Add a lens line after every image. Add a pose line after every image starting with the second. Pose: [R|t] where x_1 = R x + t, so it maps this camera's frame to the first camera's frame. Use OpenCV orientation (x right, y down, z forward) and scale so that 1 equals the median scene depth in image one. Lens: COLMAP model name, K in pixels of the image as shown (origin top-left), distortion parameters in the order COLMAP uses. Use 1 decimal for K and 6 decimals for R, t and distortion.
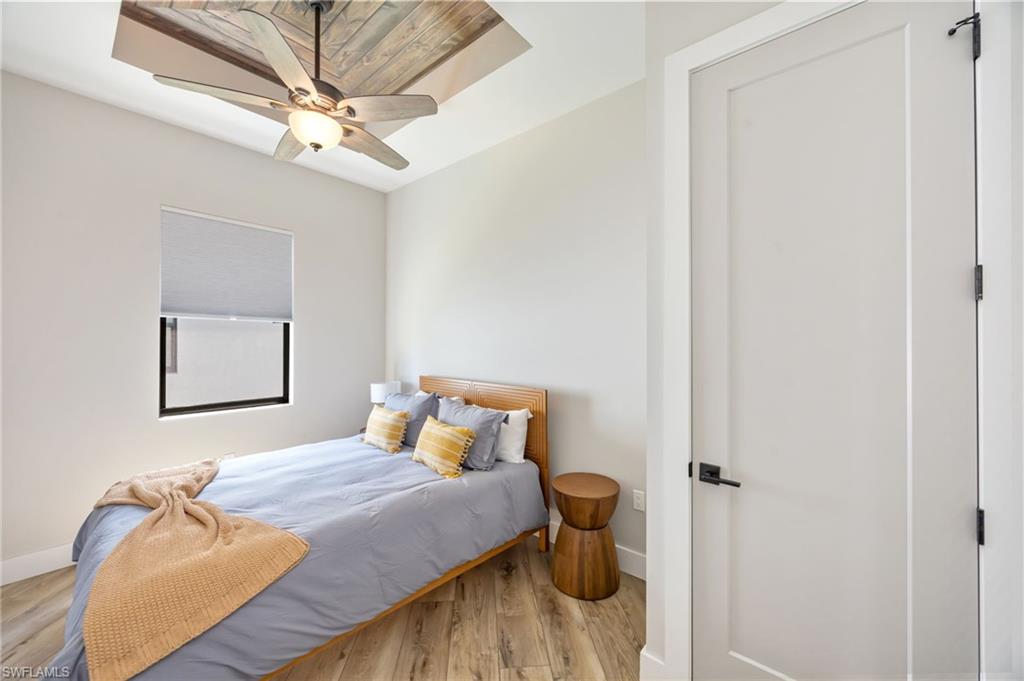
lens RADIAL K [[385.3, 0, 512.0], [0, 385.3, 340.5], [0, 0, 1]] dist [-0.004804, 0.000098]
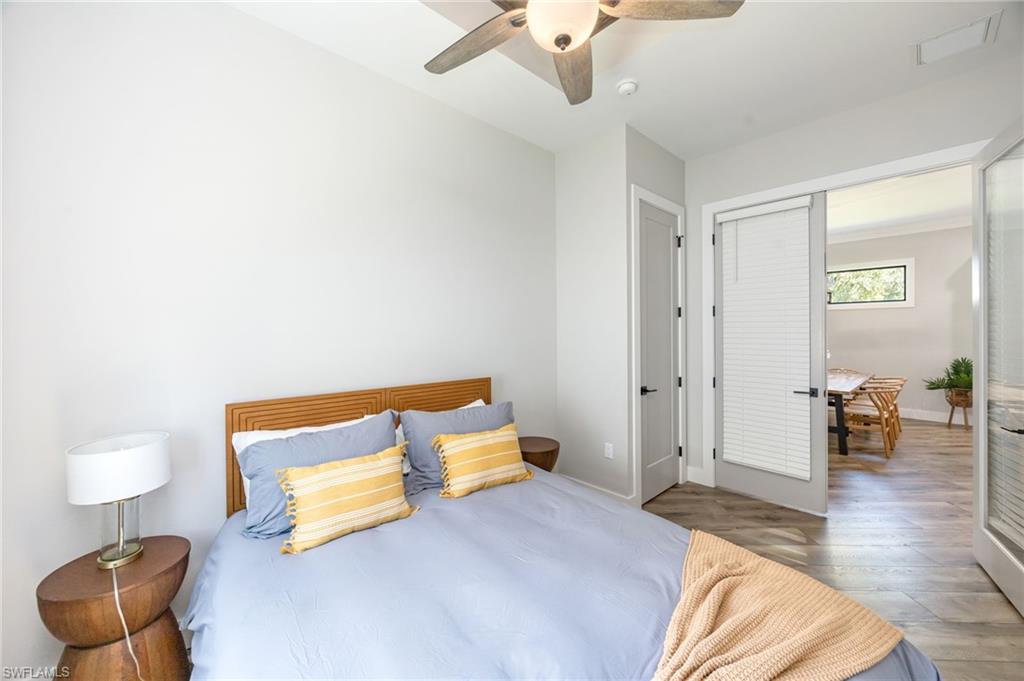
lens RADIAL K [[388.7, 0, 512.4], [0, 388.7, 332.3], [0, 0, 1]] dist [-0.005275, -0.000168]
pose [[0.117759, -0.004477, 0.993032, -1.667168], [0.003619, 0.999985, 0.004079, 0.006677], [-0.993036, 0.003113, 0.117773, 1.408596]]
